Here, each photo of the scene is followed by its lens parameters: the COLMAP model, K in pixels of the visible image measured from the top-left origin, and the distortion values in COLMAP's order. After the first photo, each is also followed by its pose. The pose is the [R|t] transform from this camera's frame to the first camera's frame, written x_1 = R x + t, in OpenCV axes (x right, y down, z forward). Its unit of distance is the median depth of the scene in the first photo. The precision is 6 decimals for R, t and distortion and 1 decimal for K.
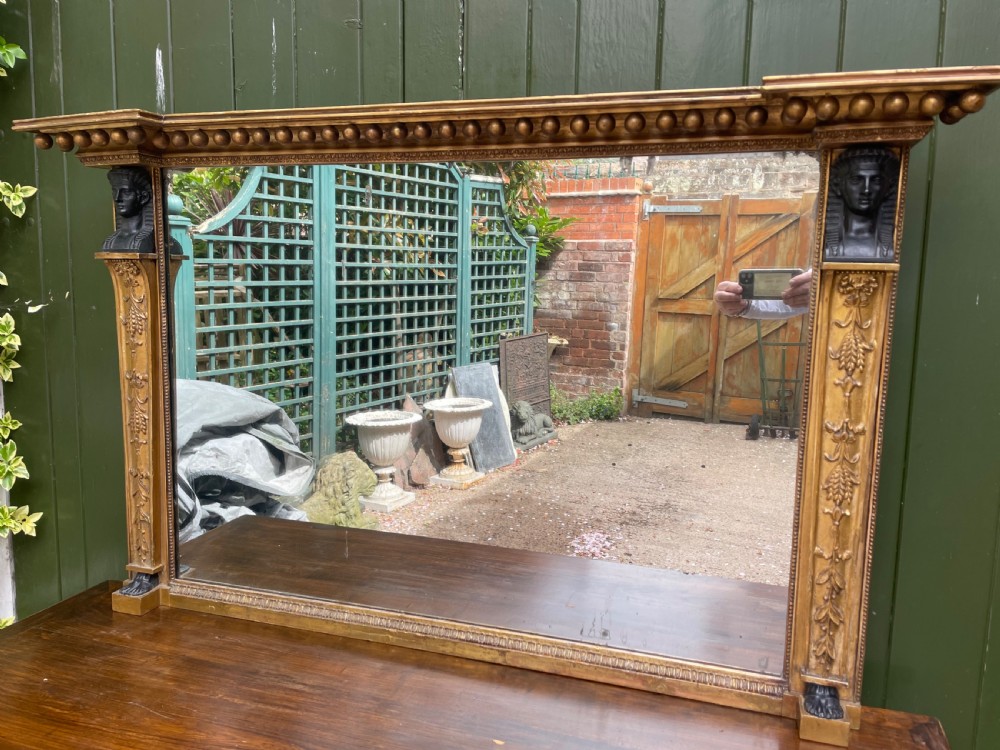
lens RADIAL K [[749.8, 0, 499.4], [0, 749.8, 368.5], [0, 0, 1]] dist [0.091127, -0.110840]
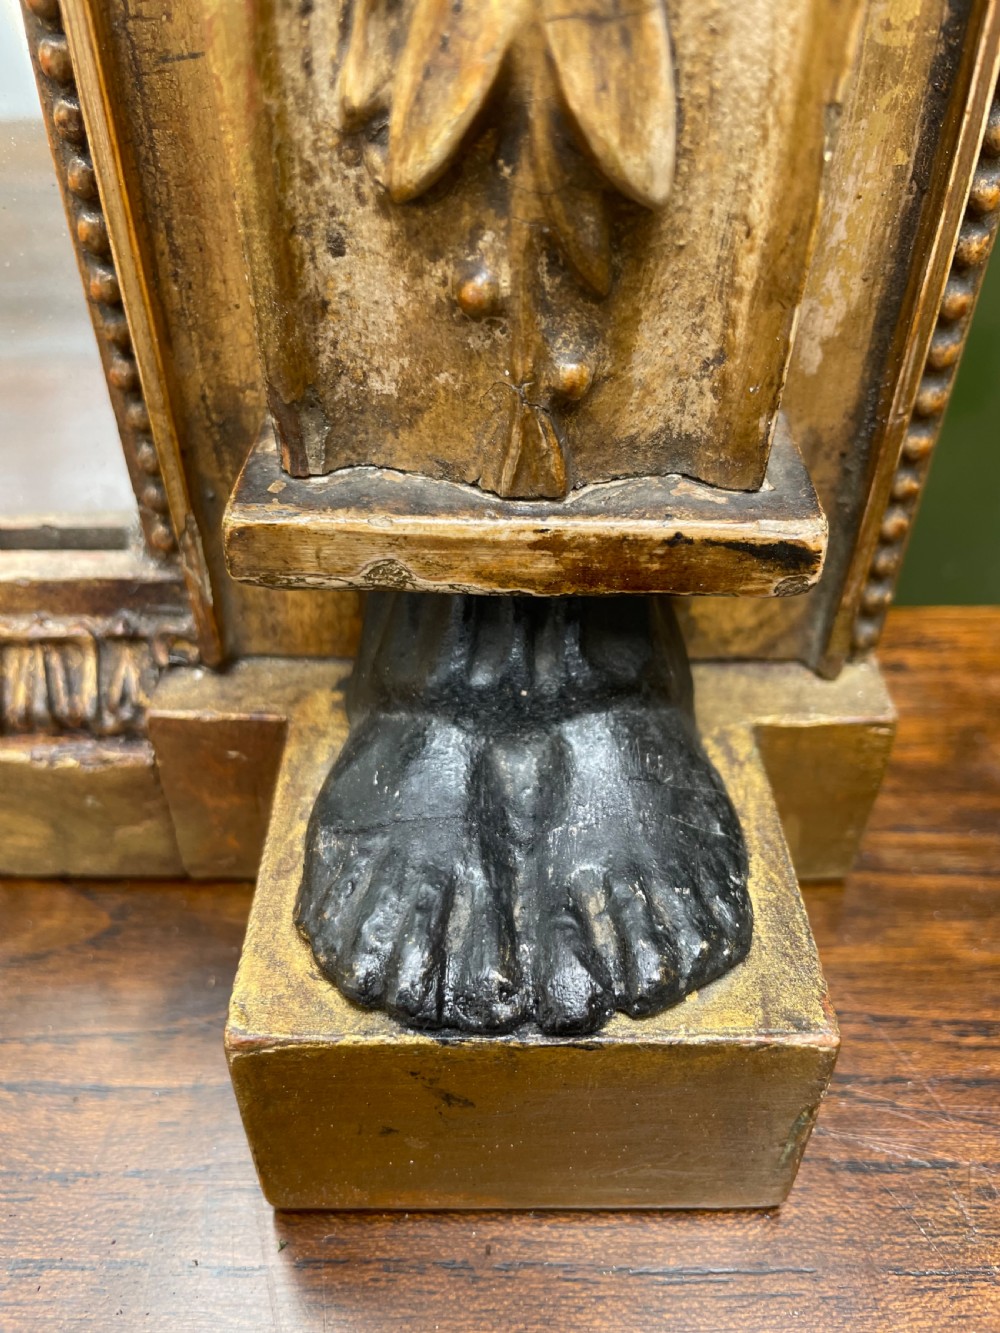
lens RADIAL K [[1019.4, 0, 505.2], [0, 1019.4, 661.2], [0, 0, 1]] dist [0.091989, -0.139936]
pose [[0.955917, -0.206770, 0.208490, 0.313249], [0.059375, 0.831474, 0.552381, 0.284723], [-0.287570, -0.515652, 0.807098, 0.715519]]
